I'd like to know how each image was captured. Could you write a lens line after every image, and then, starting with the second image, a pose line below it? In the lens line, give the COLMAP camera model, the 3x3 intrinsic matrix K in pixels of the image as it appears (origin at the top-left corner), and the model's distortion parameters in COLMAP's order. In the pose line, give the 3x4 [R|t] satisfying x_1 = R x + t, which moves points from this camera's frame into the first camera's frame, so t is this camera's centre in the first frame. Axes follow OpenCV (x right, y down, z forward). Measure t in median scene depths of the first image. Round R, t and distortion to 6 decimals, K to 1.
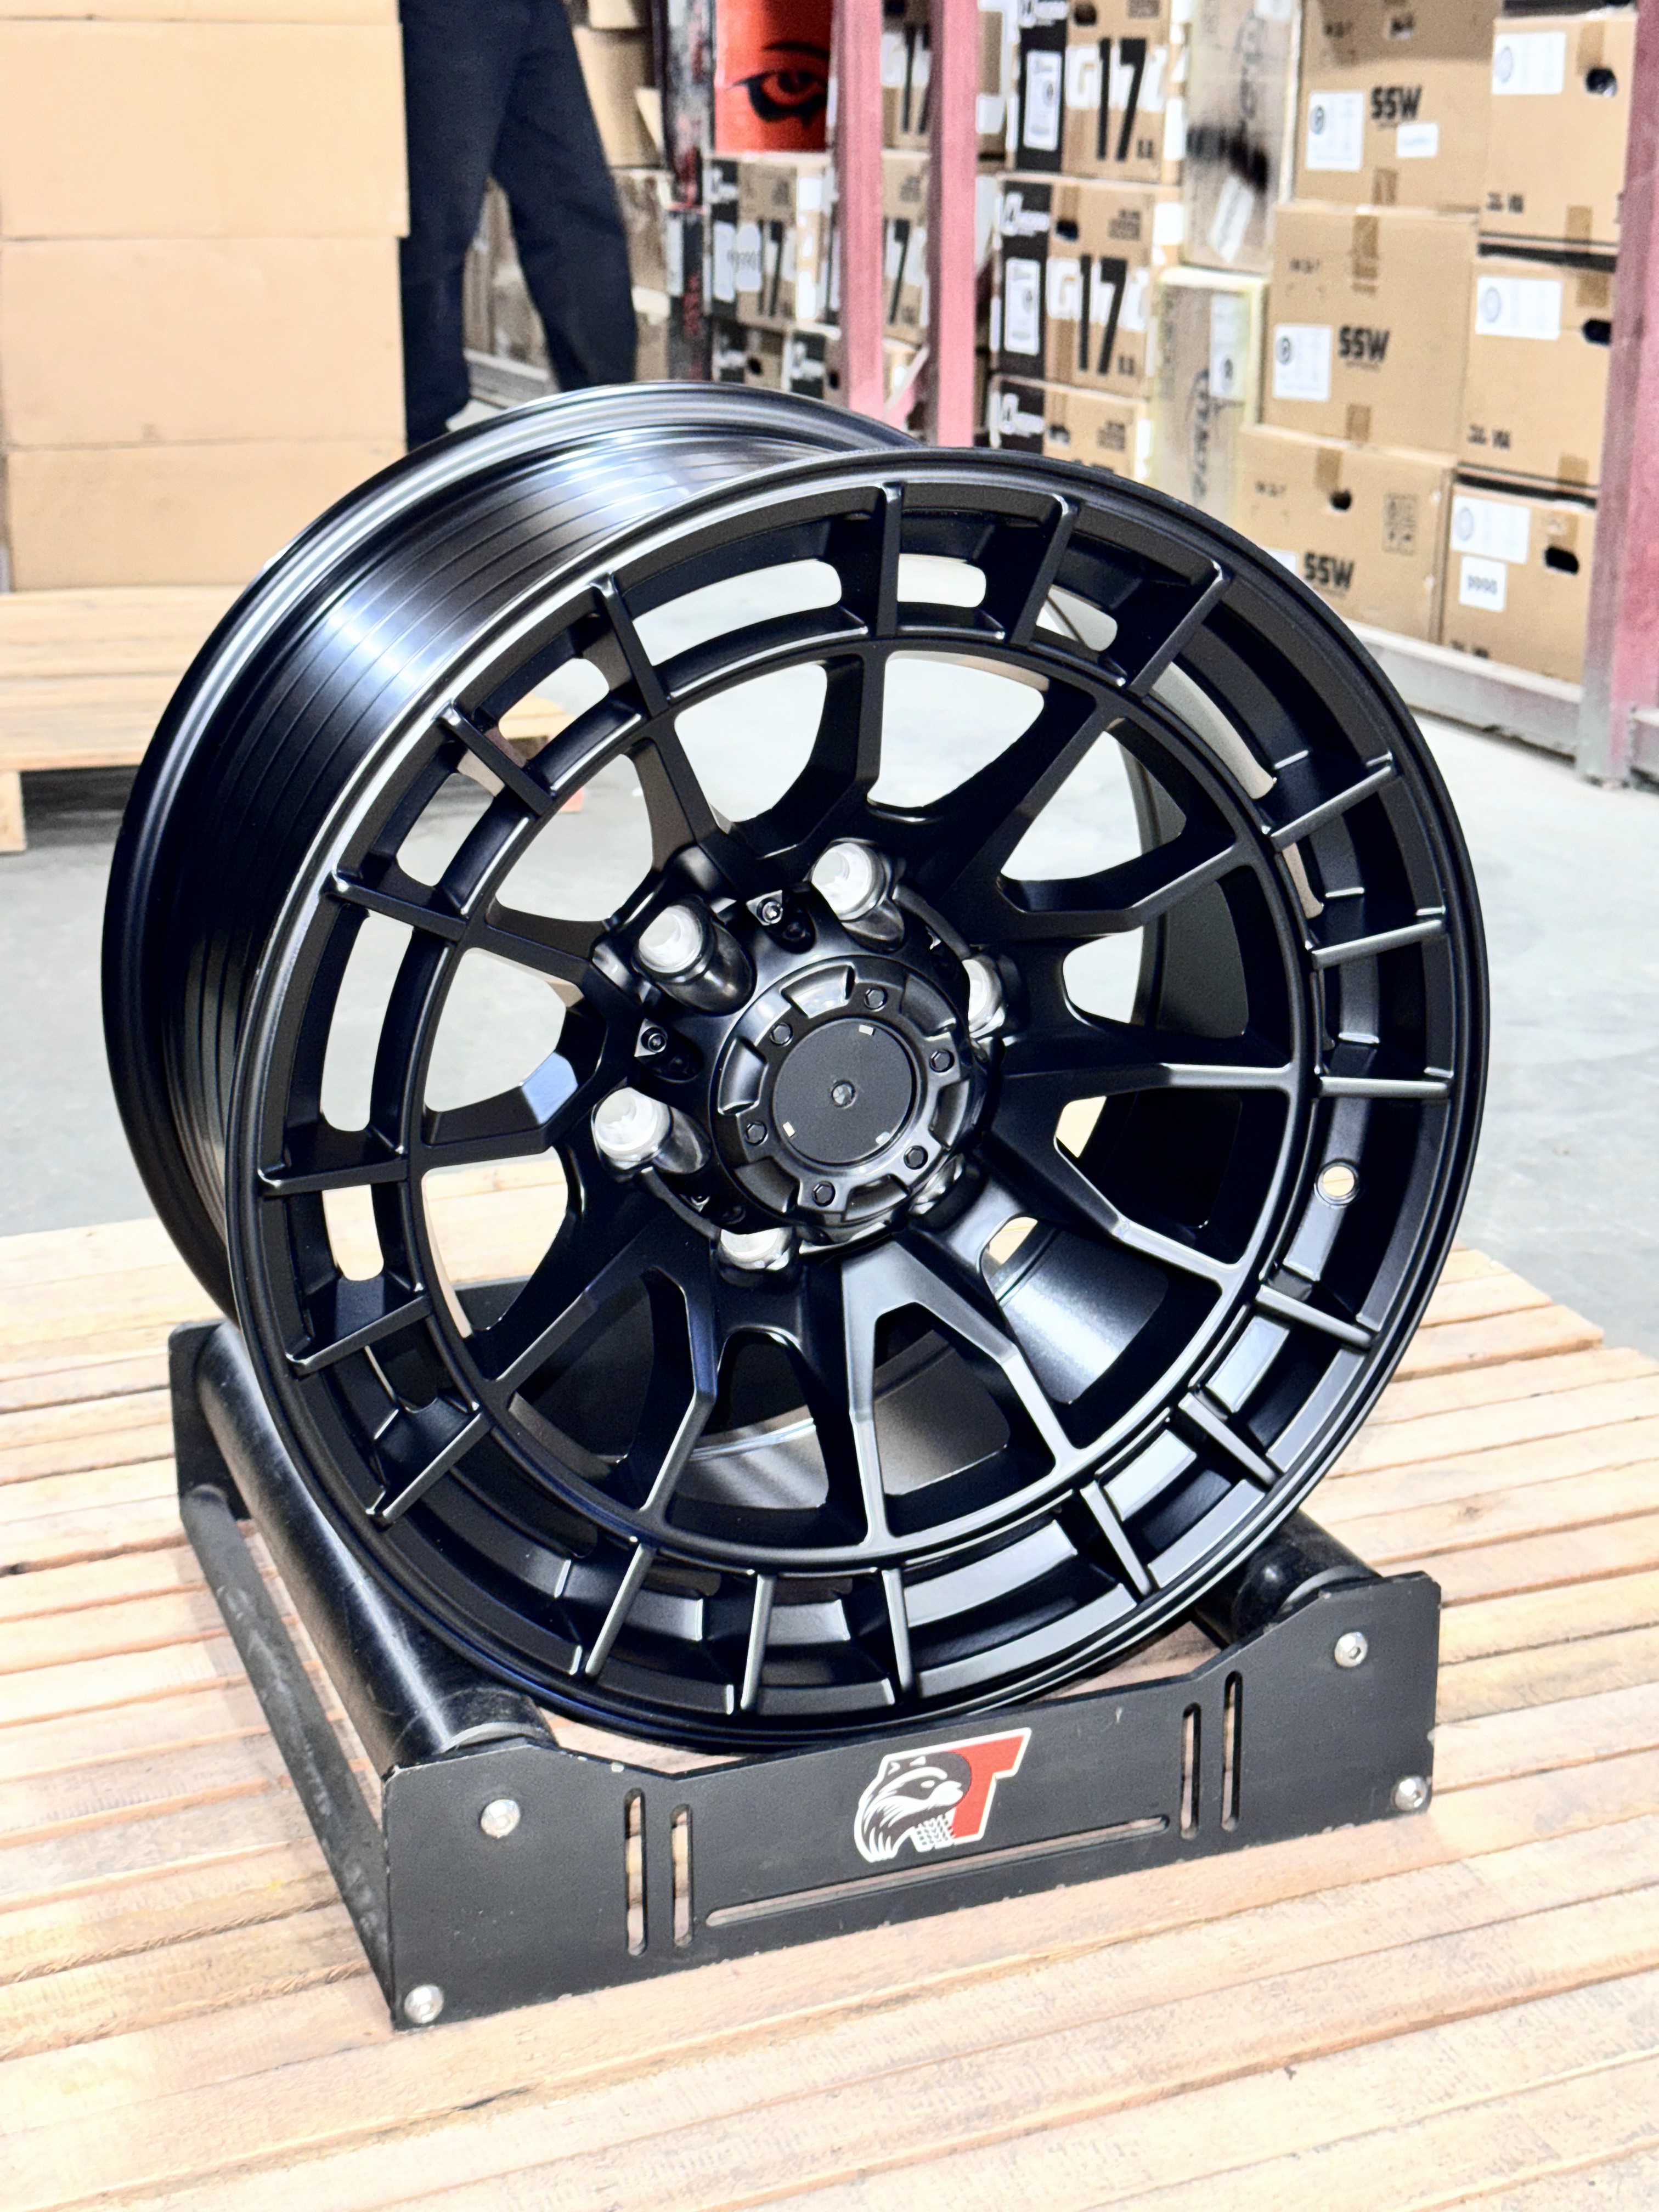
lens RADIAL K [[3035.1, 0, 829.5], [0, 3035.1, 1106.0], [0, 0, 1]] dist [0.237765, -0.672550]
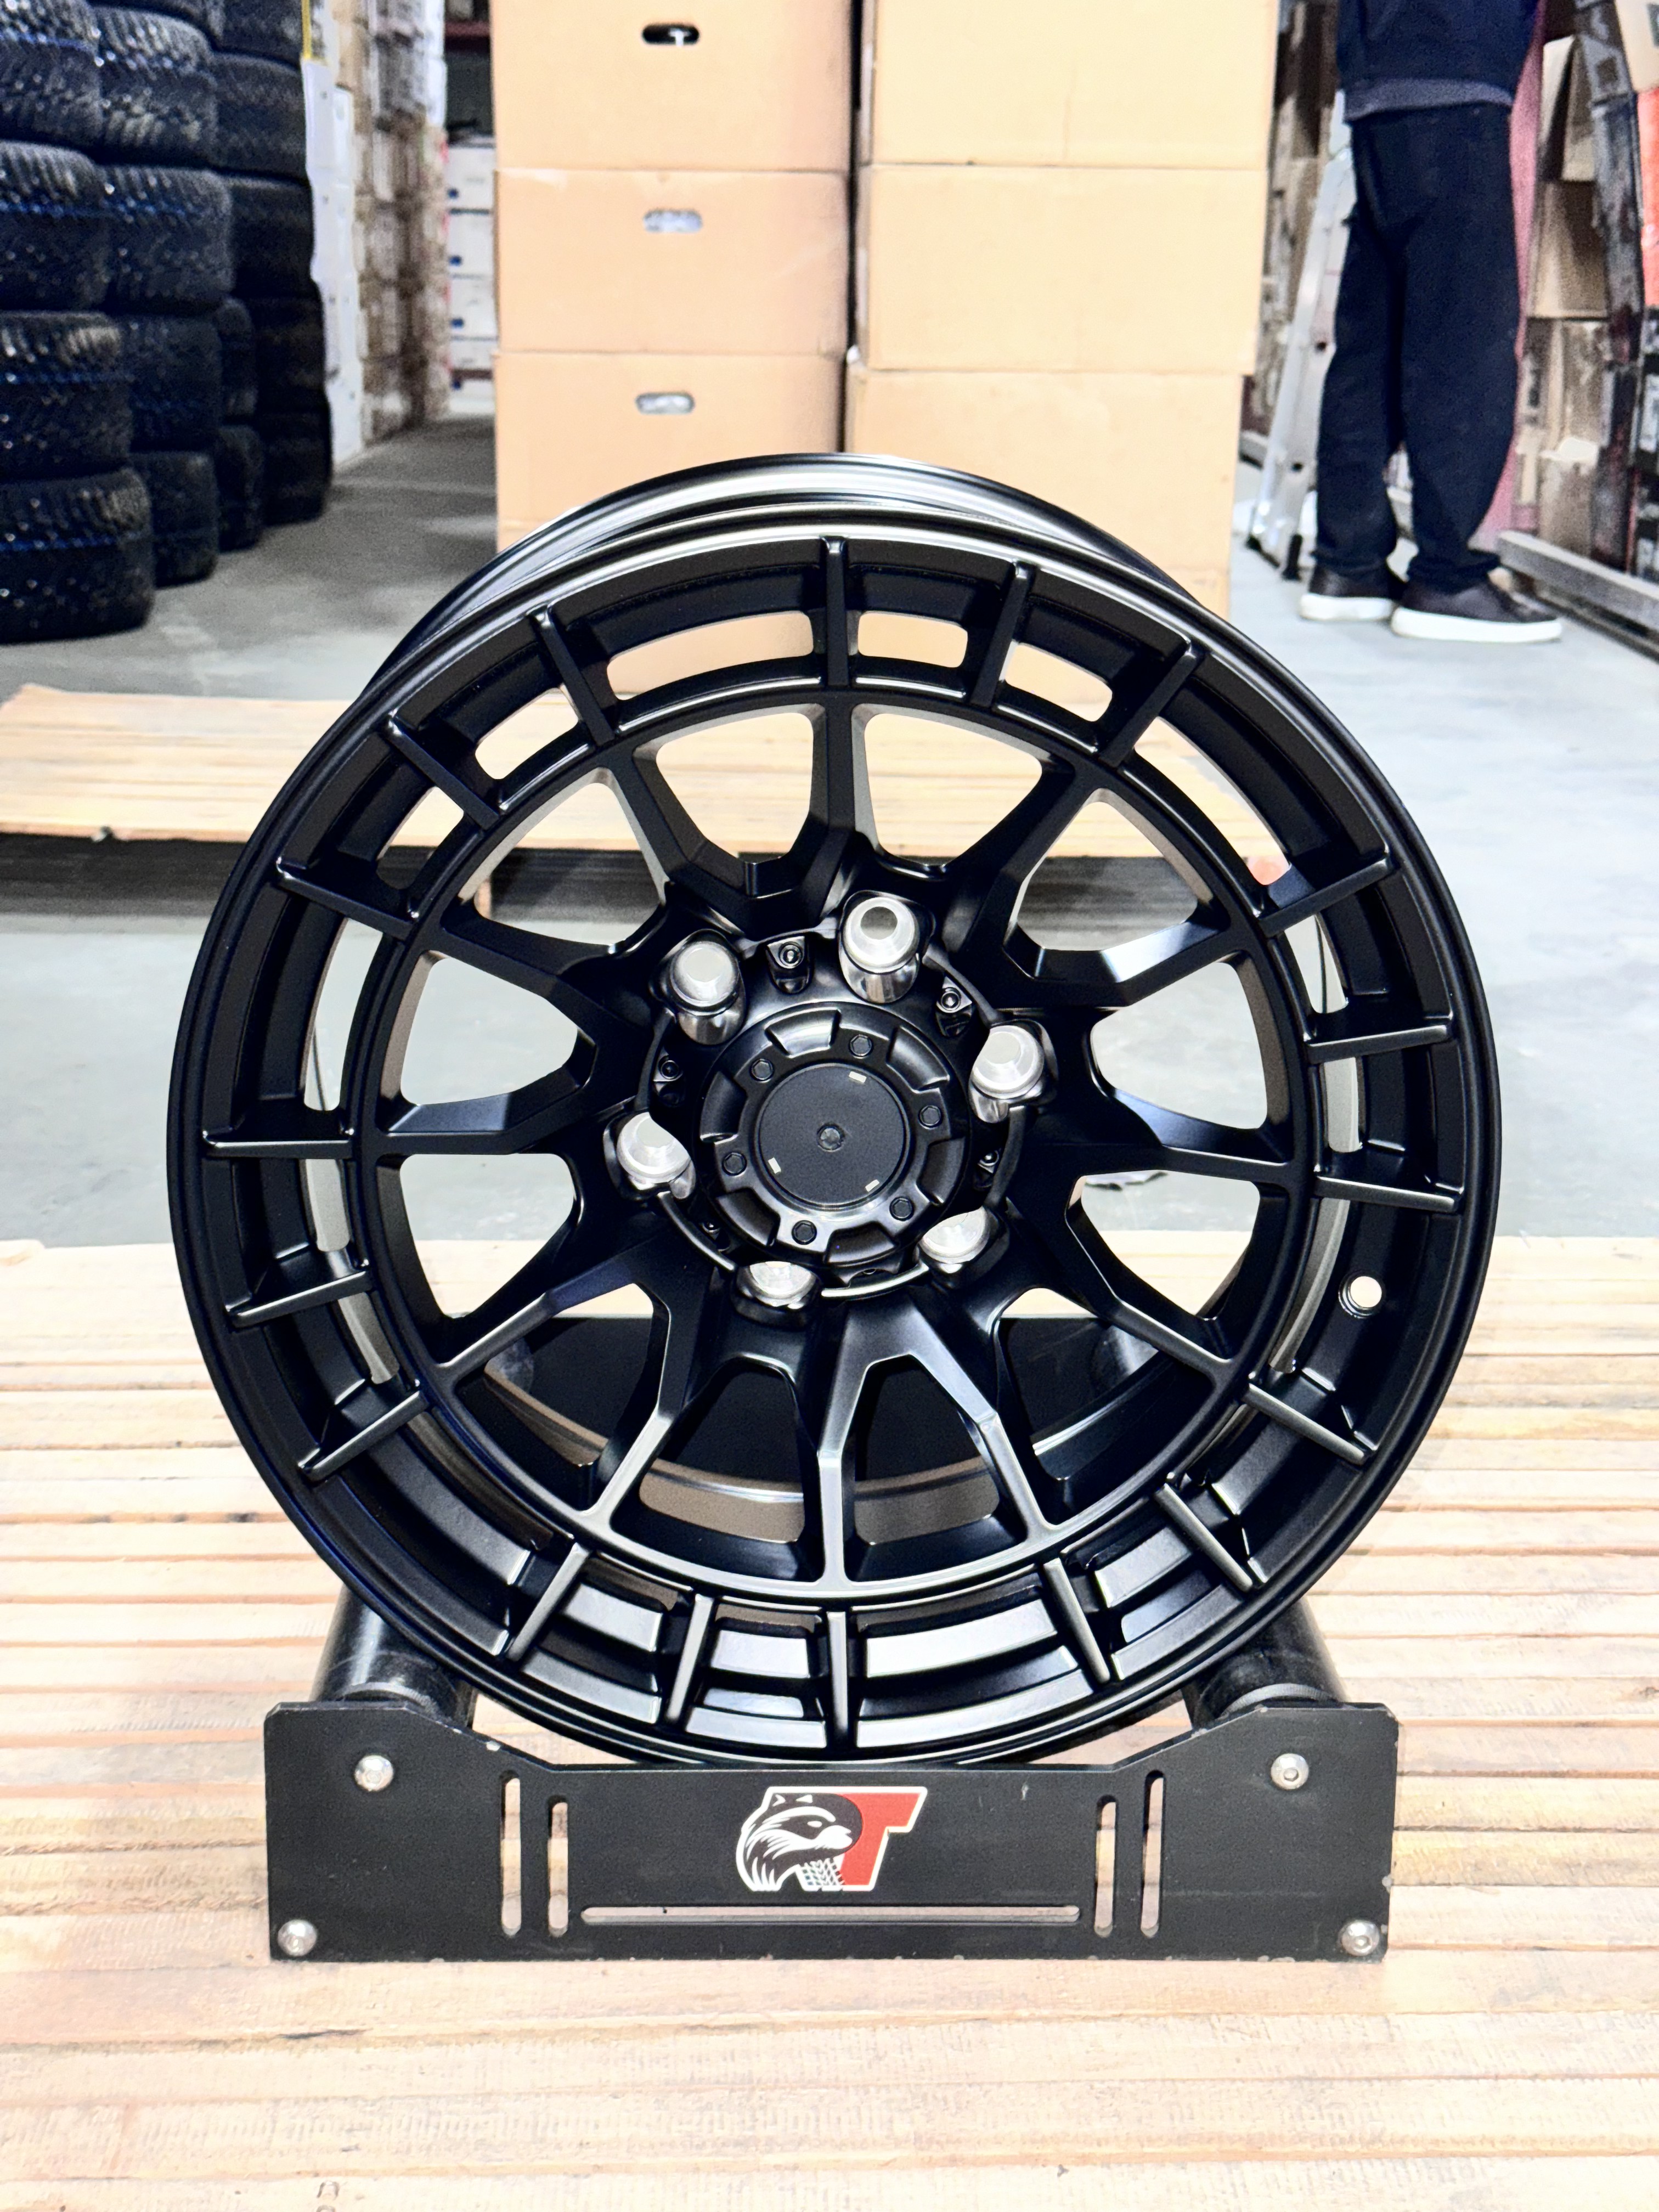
lens RADIAL K [[3025.9, 0, 901.7], [0, 3025.9, 1113.2], [0, 0, 1]] dist [0.270372, -0.793236]
pose [[0.945371, 0.104004, -0.308961, 0.293406], [-0.118387, 0.992569, -0.028123, 0.012145], [0.303740, 0.063163, 0.950659, 0.031103]]
